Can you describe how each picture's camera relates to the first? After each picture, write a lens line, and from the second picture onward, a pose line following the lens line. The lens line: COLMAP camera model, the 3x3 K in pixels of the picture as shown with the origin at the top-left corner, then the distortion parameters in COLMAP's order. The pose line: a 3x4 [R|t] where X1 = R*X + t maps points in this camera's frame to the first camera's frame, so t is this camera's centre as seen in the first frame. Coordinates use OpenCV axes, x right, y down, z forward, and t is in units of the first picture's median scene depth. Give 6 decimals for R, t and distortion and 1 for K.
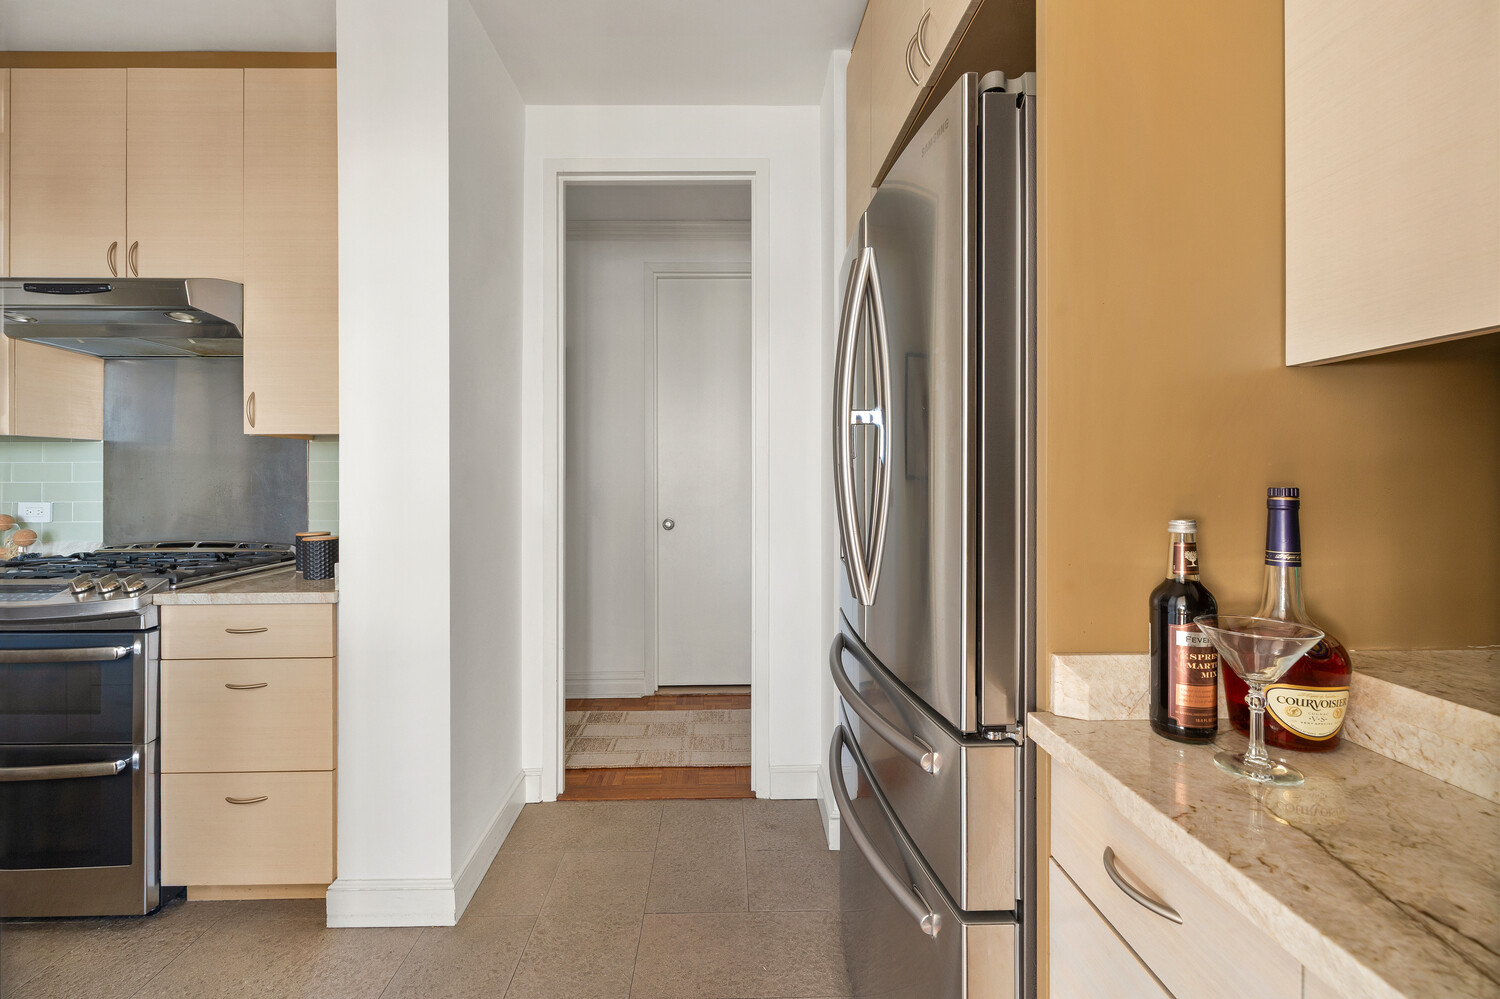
lens RADIAL K [[648.8, 0, 745.6], [0, 648.8, 475.2], [0, 0, 1]] dist [-0.000093, 0.000021]
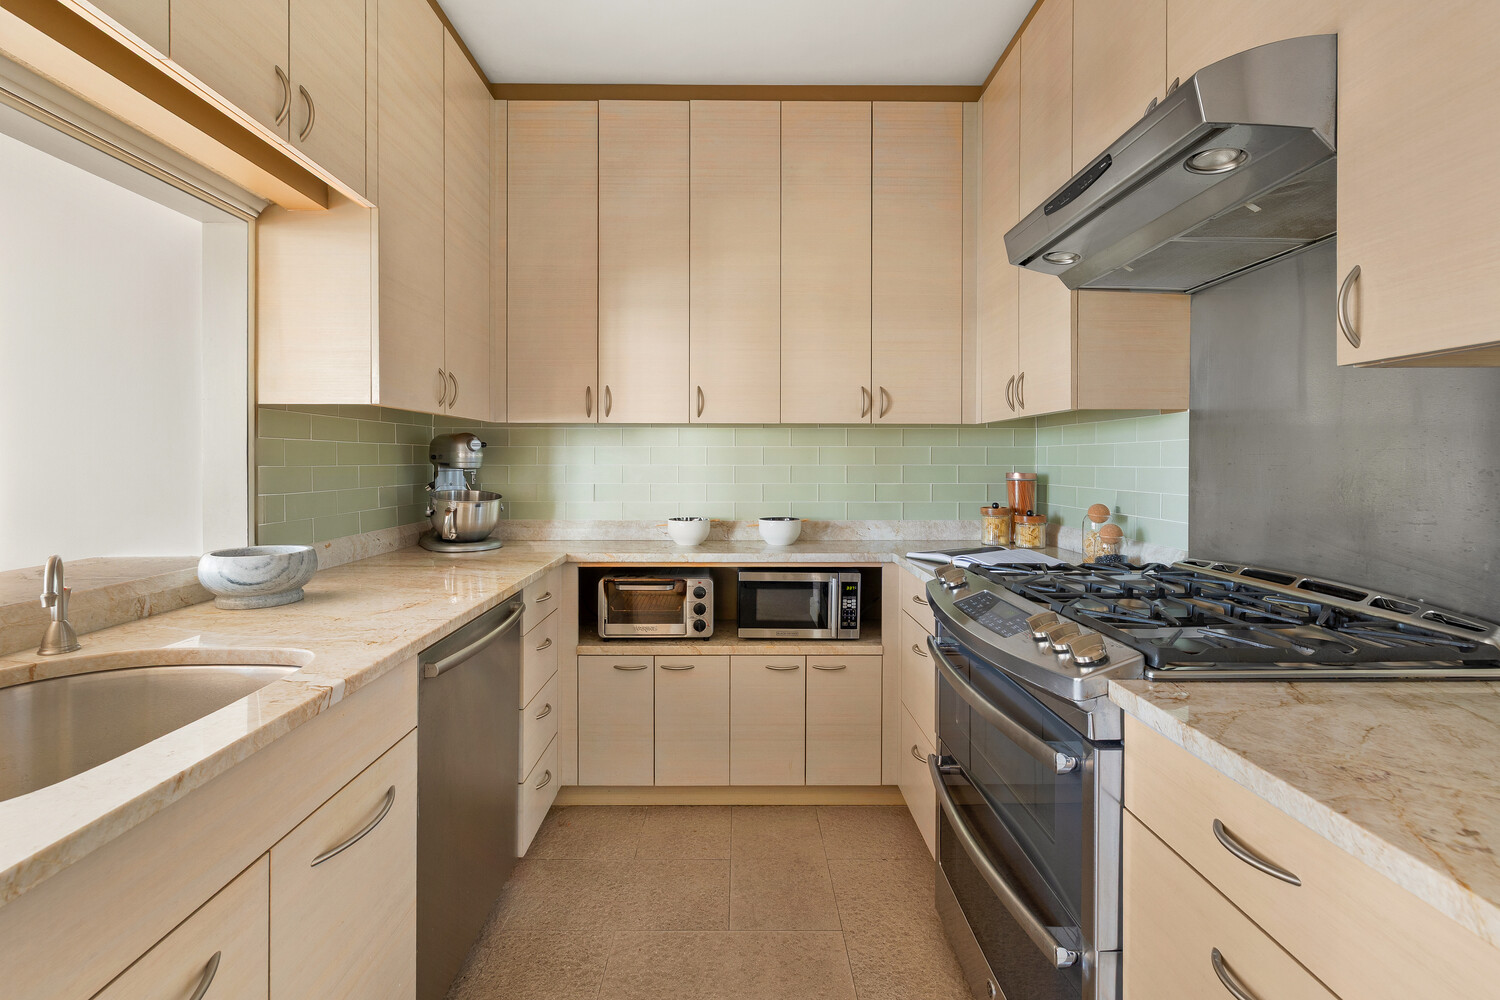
lens RADIAL K [[647.0, 0, 744.9], [0, 647.0, 461.5], [0, 0, 1]] dist [-0.000729, -0.000135]
pose [[-0.007518, 0.004872, -0.999960, -0.320275], [-0.002534, 0.999985, 0.004891, 0.002104], [0.999969, 0.002570, -0.007506, 0.592435]]
